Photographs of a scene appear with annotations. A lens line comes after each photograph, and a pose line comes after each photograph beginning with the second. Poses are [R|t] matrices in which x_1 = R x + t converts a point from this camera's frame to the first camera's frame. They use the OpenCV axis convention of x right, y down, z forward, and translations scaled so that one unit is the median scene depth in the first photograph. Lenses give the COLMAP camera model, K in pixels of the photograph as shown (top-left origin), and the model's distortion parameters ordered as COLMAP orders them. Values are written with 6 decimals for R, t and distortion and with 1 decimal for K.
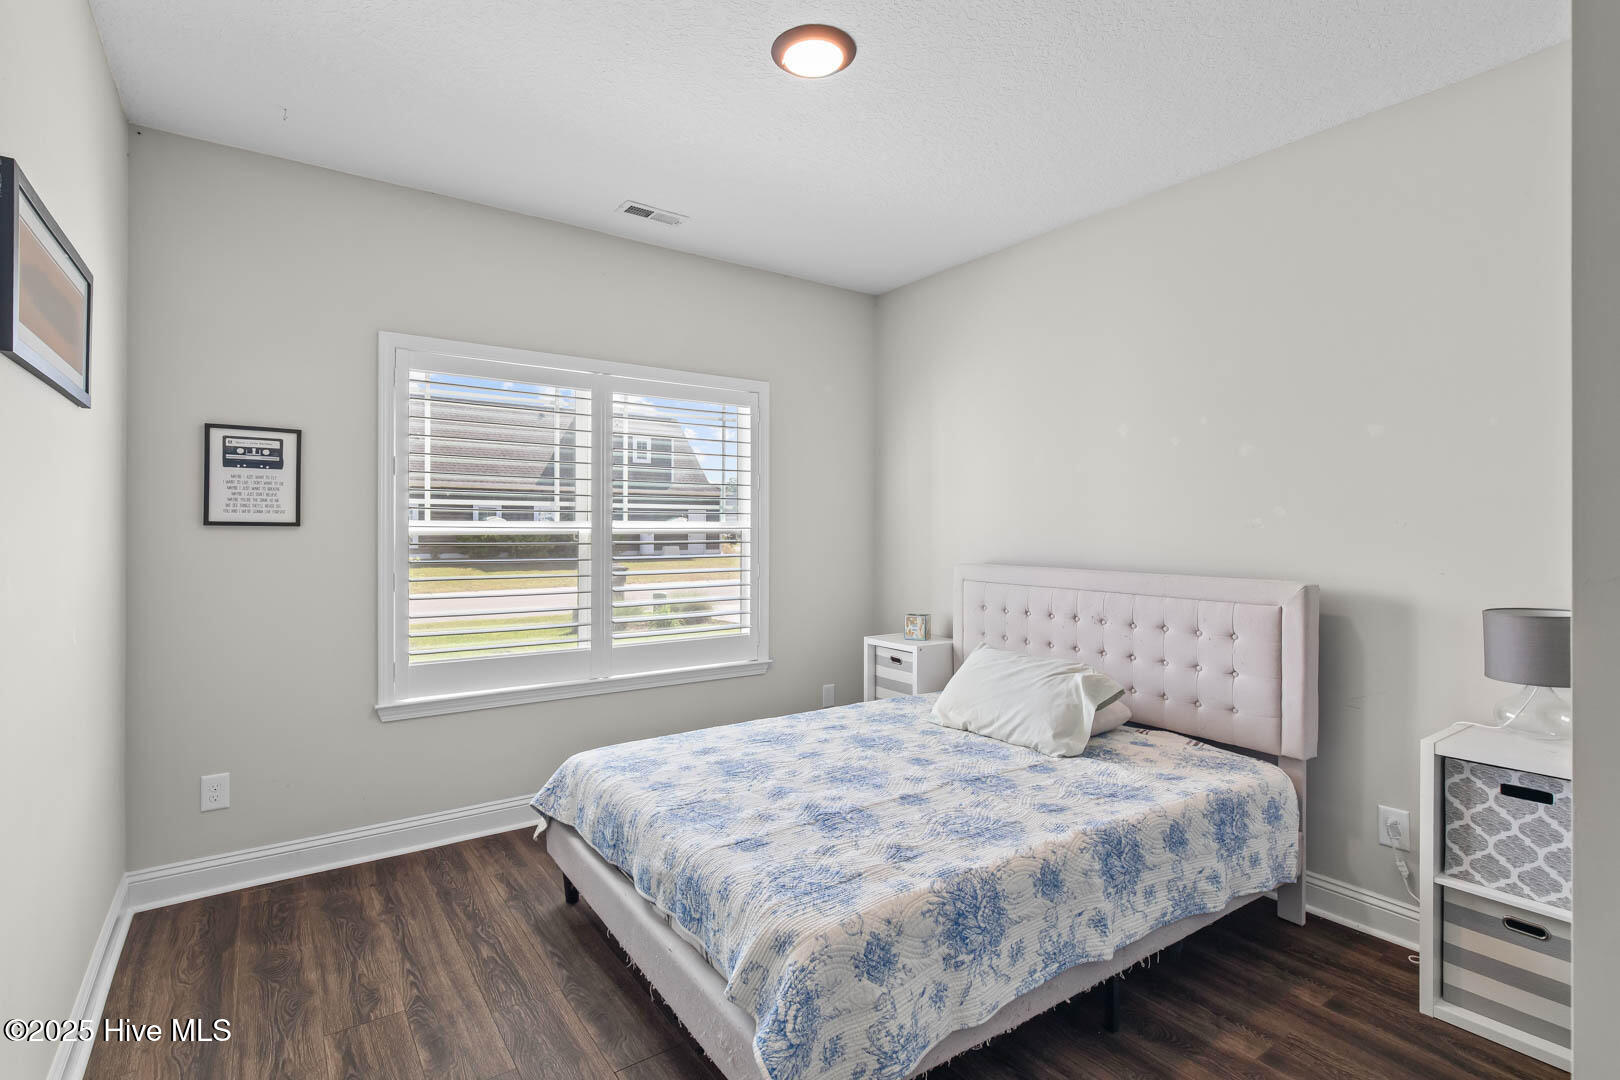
lens RADIAL K [[729.0, 0, 805.7], [0, 729.0, 532.0], [0, 0, 1]] dist [0.008150, -0.002861]
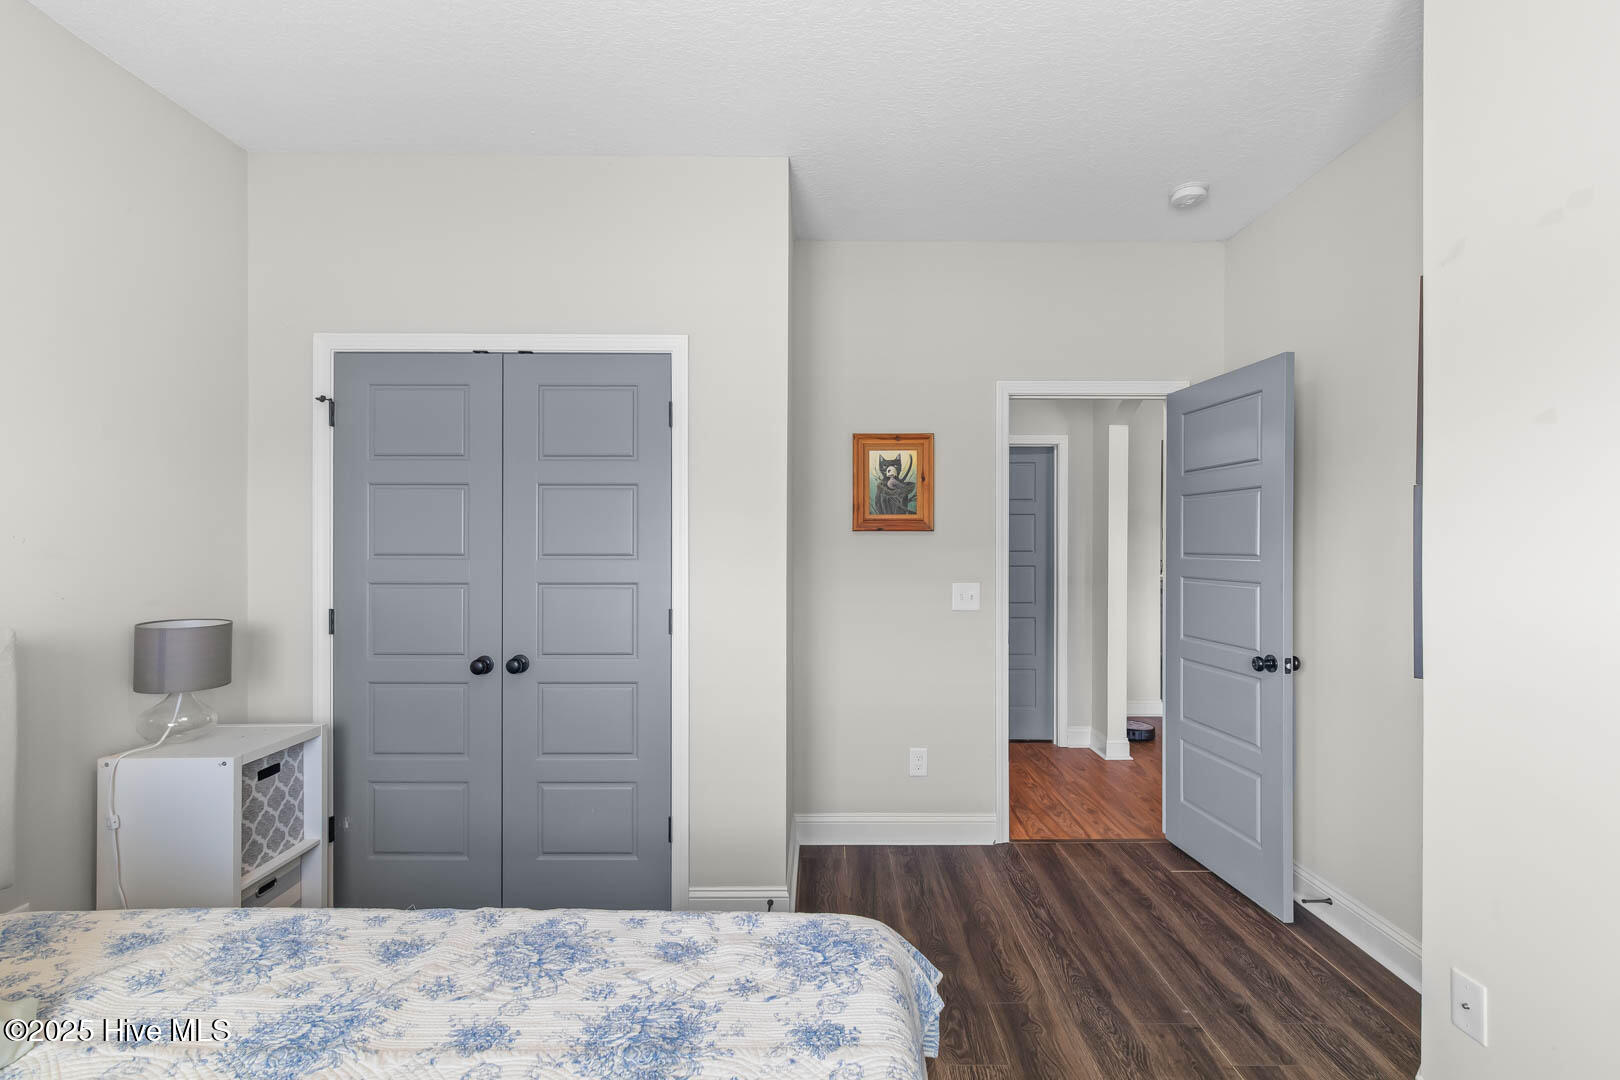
lens RADIAL K [[729.0, 0, 810.2], [0, 729.0, 541.1], [0, 0, 1]] dist [0.008150, -0.002861]
pose [[-0.793645, 0.004767, 0.608362, -0.420734], [0.006344, 0.999980, 0.000441, -0.008497], [-0.608348, 0.004210, -0.793659, 1.387923]]
